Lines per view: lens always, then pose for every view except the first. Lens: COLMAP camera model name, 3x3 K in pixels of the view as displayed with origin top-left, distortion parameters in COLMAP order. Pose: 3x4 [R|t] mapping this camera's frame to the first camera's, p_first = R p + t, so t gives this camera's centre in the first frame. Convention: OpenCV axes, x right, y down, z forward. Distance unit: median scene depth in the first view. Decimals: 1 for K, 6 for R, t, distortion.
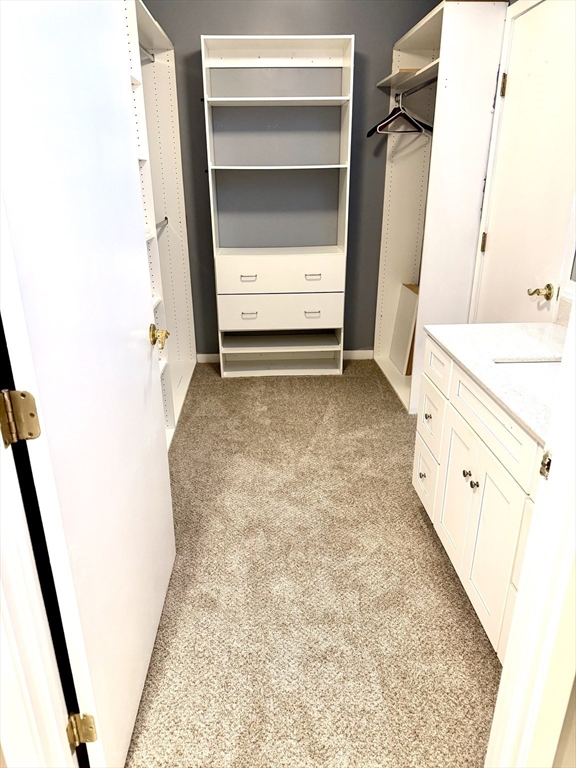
lens RADIAL K [[540.7, 0, 288.0], [0, 540.7, 384.0], [0, 0, 1]] dist [0.082633, -0.099455]
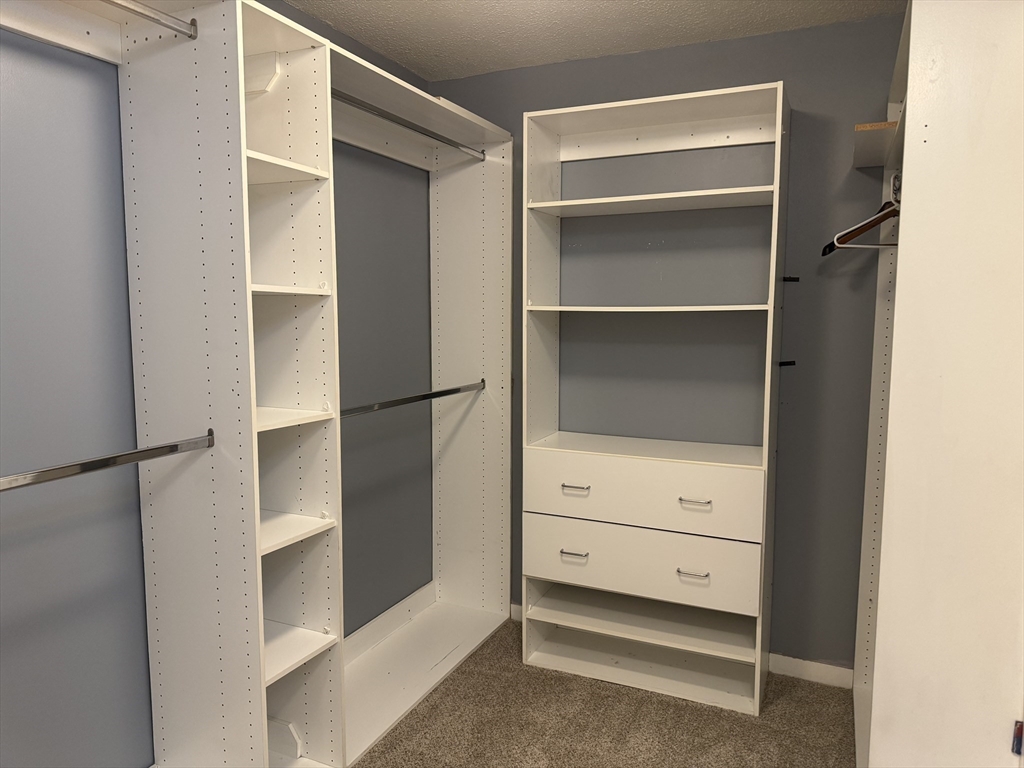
lens RADIAL K [[721.0, 0, 525.2], [0, 721.0, 384.3], [0, 0, 1]] dist [0.082633, -0.099455]
pose [[0.892094, 0.059560, -0.447908, 0.202526], [-0.177210, 0.957976, -0.225562, -0.123331], [0.415651, 0.280596, 0.865159, 0.308295]]
